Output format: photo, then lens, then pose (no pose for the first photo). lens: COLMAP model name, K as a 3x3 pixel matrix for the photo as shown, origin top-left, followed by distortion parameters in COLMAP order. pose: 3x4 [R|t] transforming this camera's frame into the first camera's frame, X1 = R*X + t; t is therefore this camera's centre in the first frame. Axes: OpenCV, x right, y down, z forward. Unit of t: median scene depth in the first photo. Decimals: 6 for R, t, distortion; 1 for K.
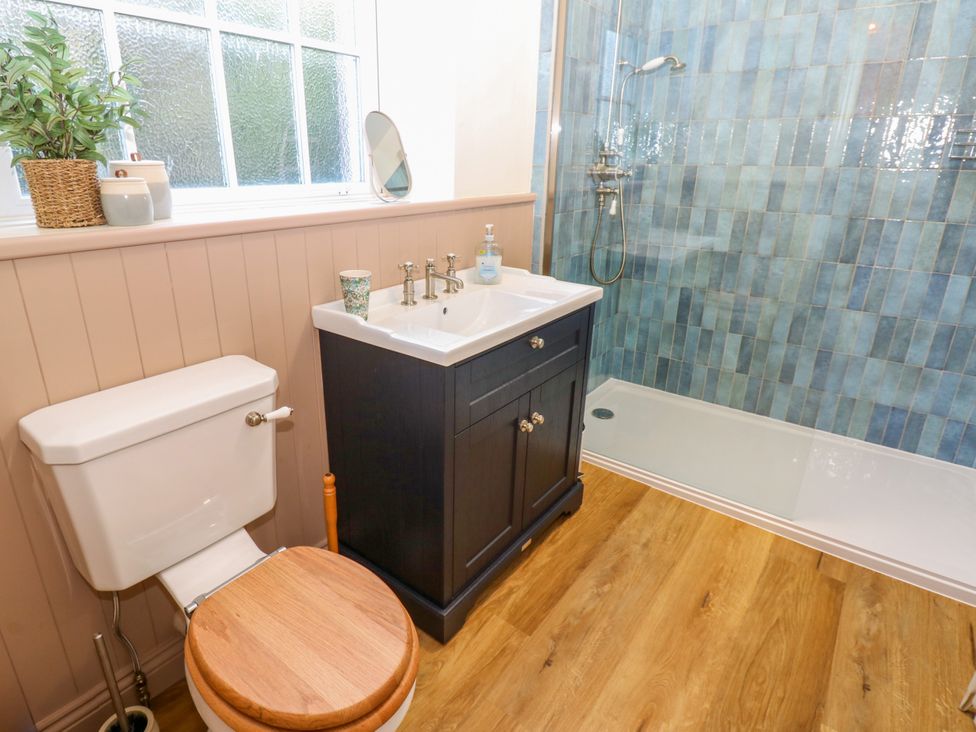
lens RADIAL K [[572.2, 0, 478.2], [0, 572.2, 370.2], [0, 0, 1]] dist [0.002321, -0.013437]
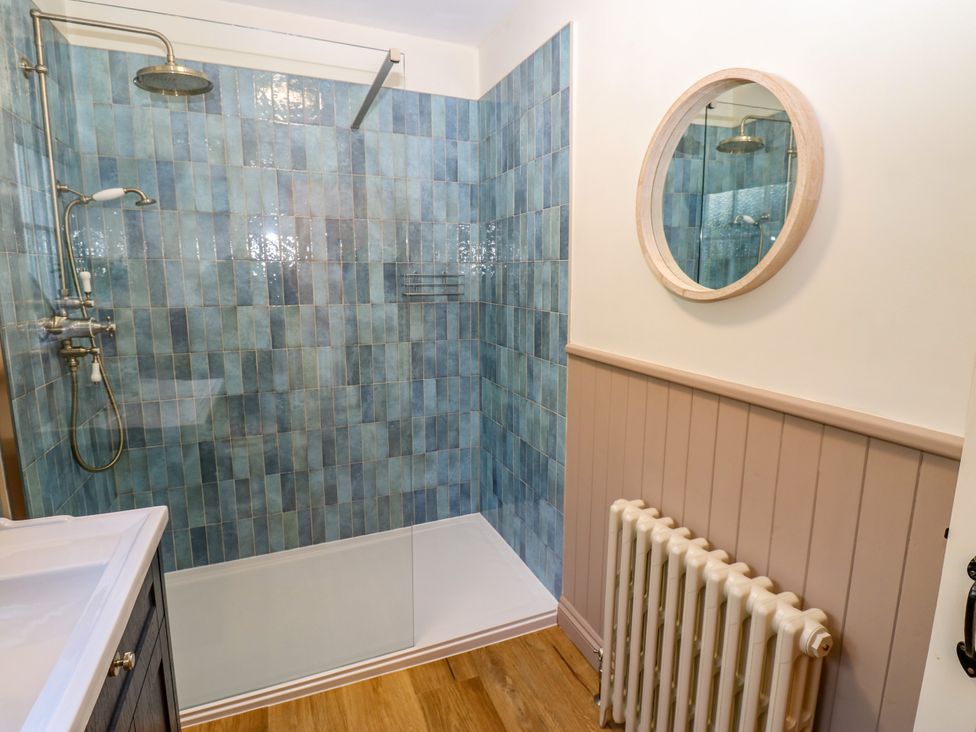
lens RADIAL K [[502.8, 0, 495.8], [0, 502.8, 361.6], [0, 0, 1]] dist [-0.003854, -0.011509]
pose [[0.503607, -0.146292, 0.851457, -0.048722], [0.297499, 0.954647, -0.011938, -0.133651], [-0.811095, 0.259320, 0.524289, 0.239248]]
